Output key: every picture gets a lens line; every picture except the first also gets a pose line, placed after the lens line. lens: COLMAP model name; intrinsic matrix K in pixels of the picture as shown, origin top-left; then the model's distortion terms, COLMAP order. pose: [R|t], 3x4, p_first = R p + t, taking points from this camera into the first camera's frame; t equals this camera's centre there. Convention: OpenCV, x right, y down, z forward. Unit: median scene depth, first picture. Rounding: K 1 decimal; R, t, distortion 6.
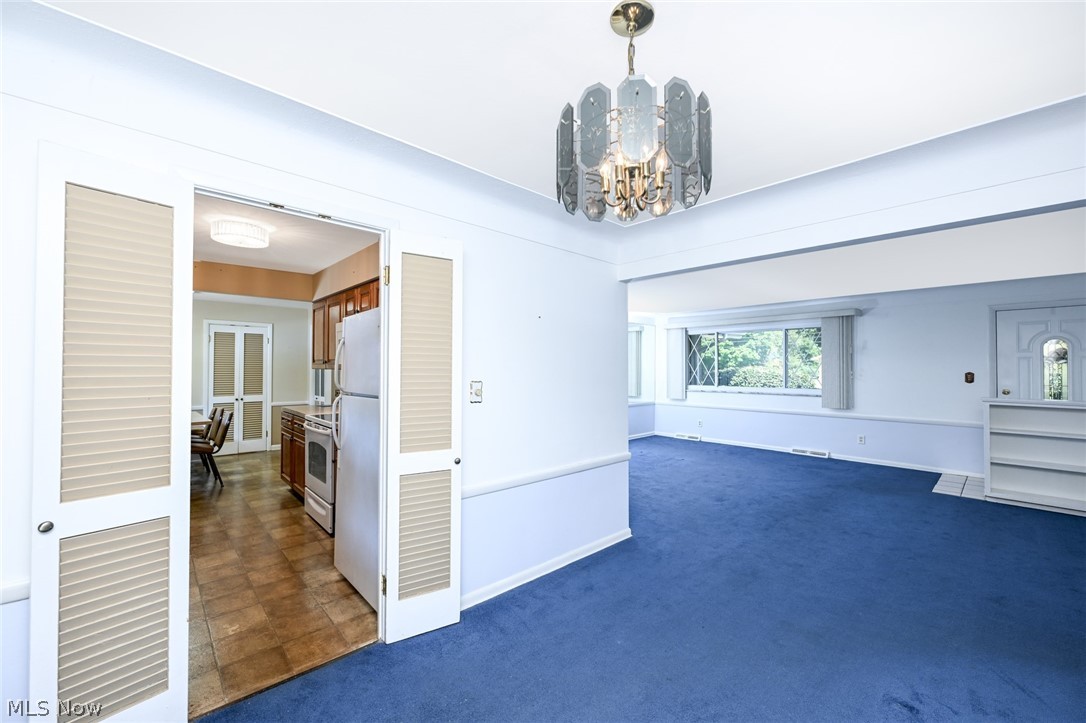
lens RADIAL K [[432.5, 0, 543.0], [0, 432.5, 361.5], [0, 0, 1]] dist [-0.002167, -0.000095]
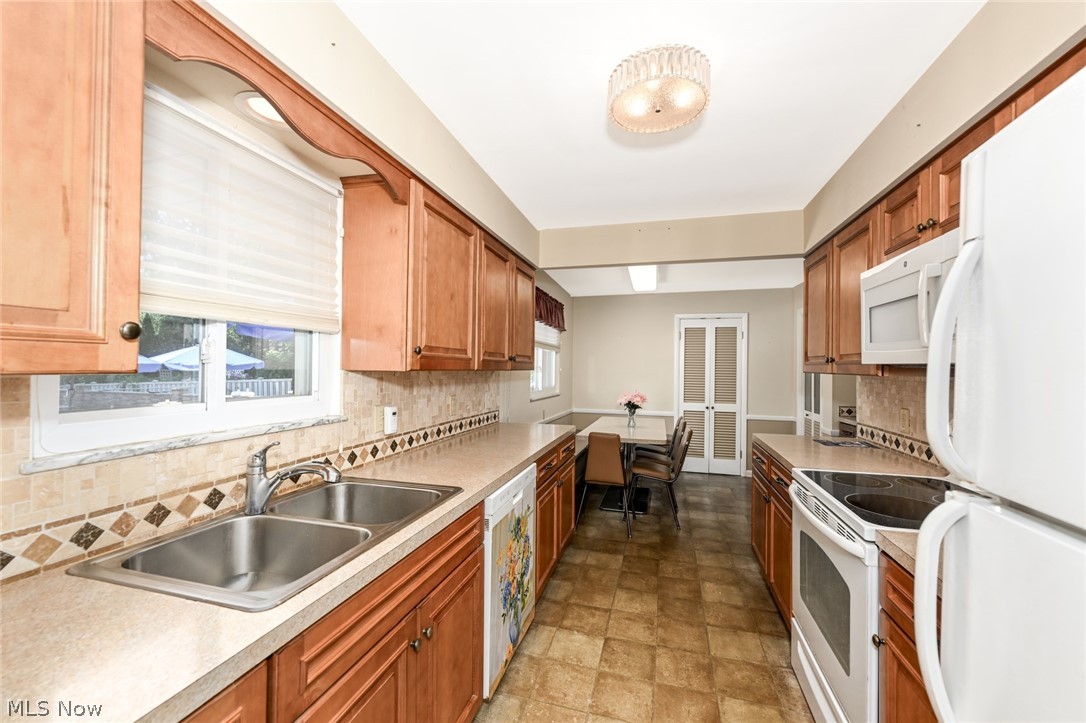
lens RADIAL K [[432.5, 0, 543.0], [0, 432.5, 361.5], [0, 0, 1]] dist [-0.002167, -0.000095]
pose [[0.521296, -0.004349, -0.853365, -0.164116], [0.000848, 0.999989, -0.004578, 0.002957], [0.853376, 0.001663, 0.521294, 0.296680]]
